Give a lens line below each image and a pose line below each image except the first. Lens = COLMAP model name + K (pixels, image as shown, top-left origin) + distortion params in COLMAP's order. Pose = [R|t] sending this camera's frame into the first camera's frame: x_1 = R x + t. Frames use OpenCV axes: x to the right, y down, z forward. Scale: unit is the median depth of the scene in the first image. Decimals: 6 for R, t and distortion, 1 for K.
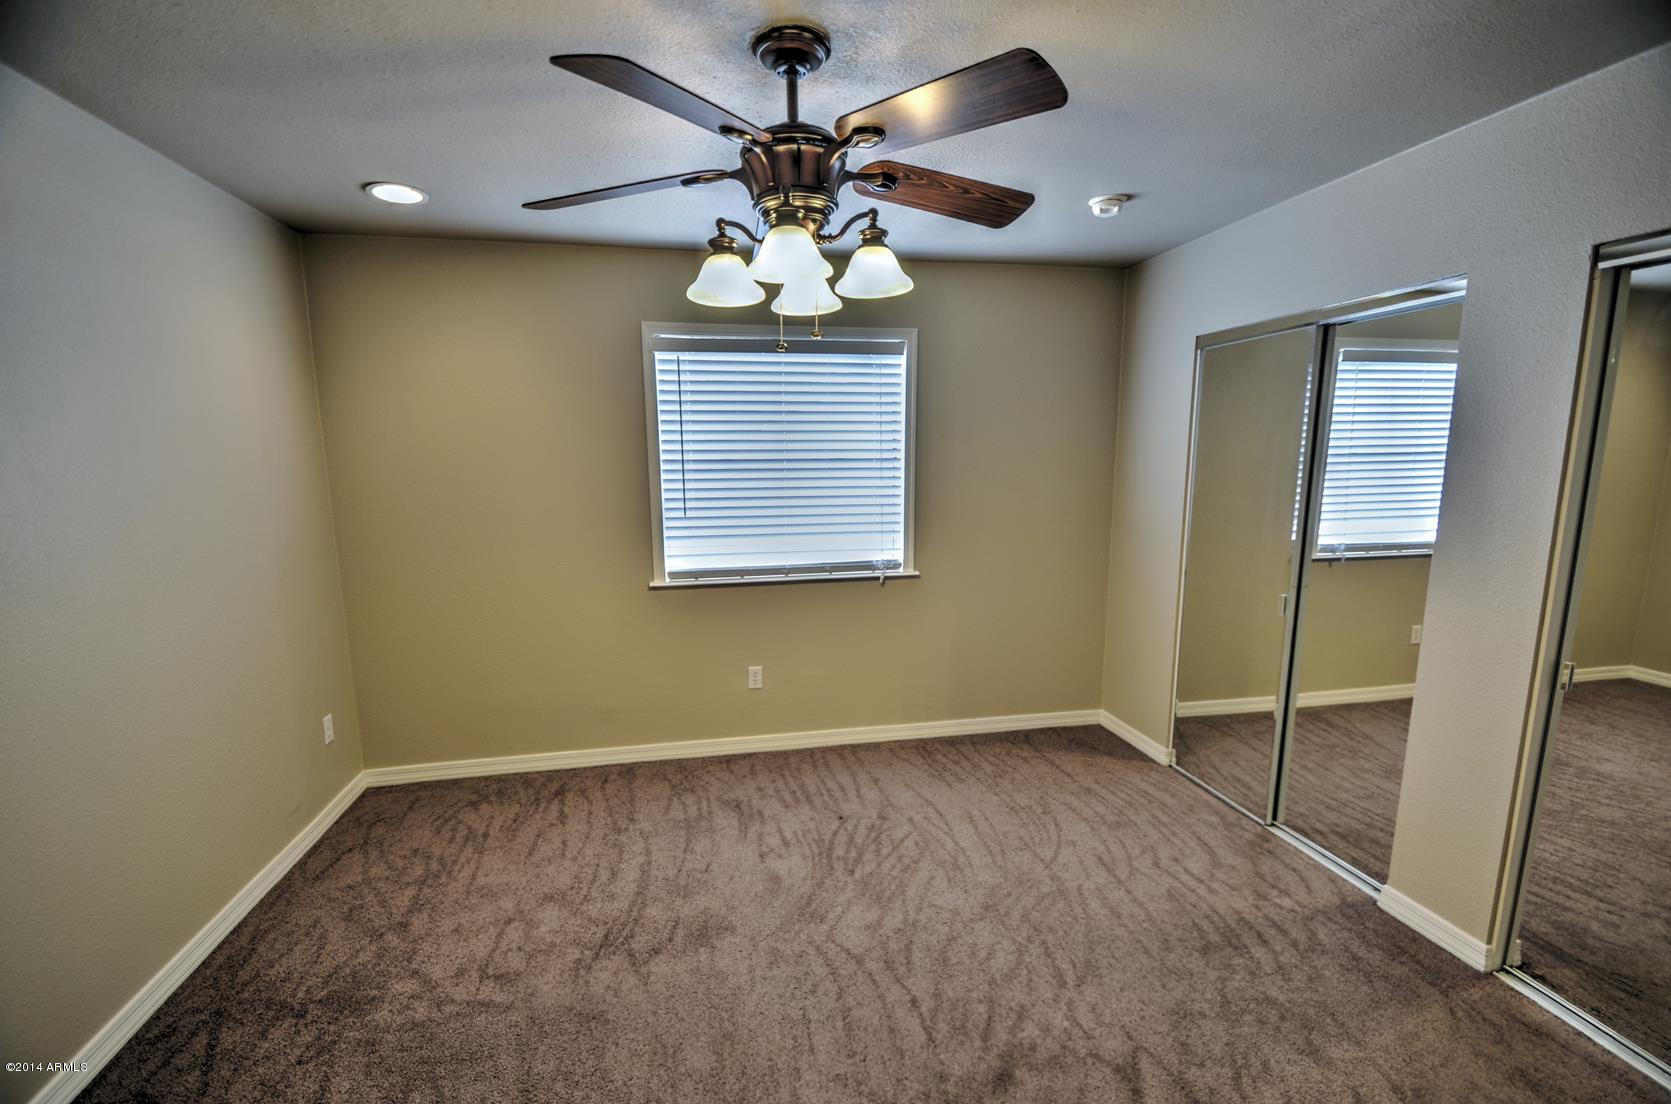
lens RADIAL K [[730.9, 0, 835.0], [0, 730.9, 579.9], [0, 0, 1]] dist [0.014904, -0.018391]
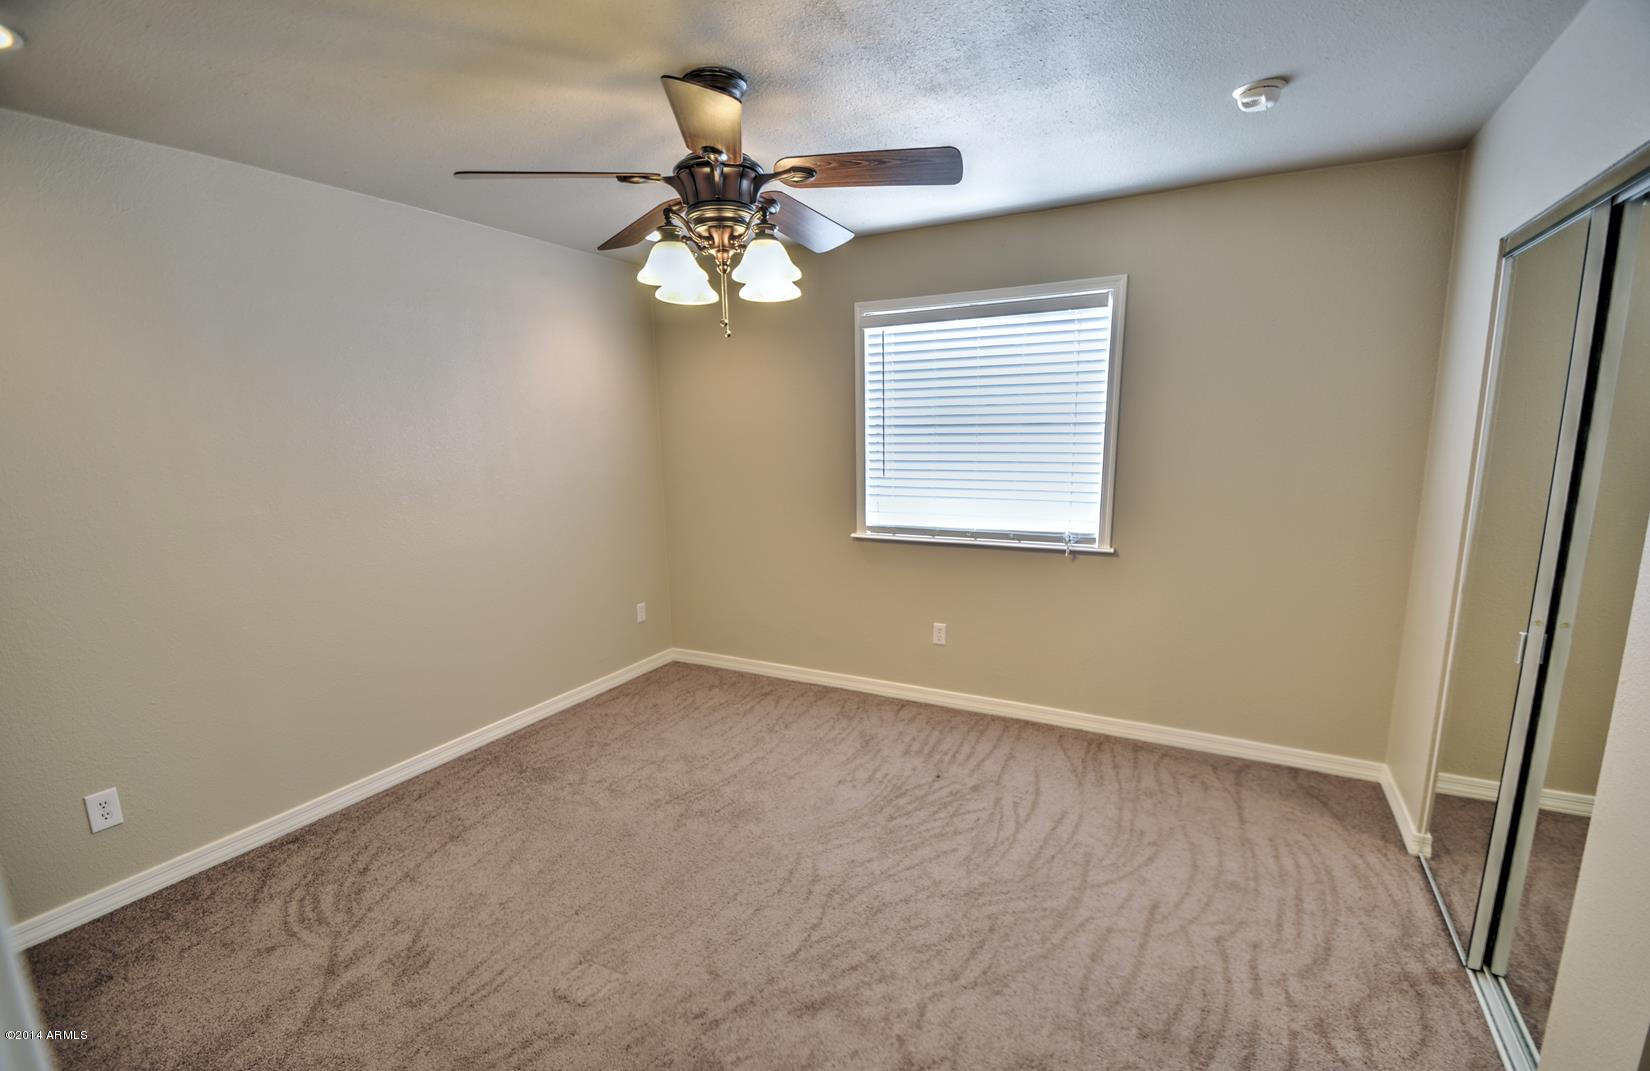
lens RADIAL K [[728.5, 0, 821.2], [0, 728.5, 562.0], [0, 0, 1]] dist [0.011055, -0.016427]
pose [[0.772357, 0.113375, -0.624989, 0.439976], [-0.095888, 0.993477, 0.061722, -0.018208], [0.627910, 0.012257, 0.778189, 0.091439]]
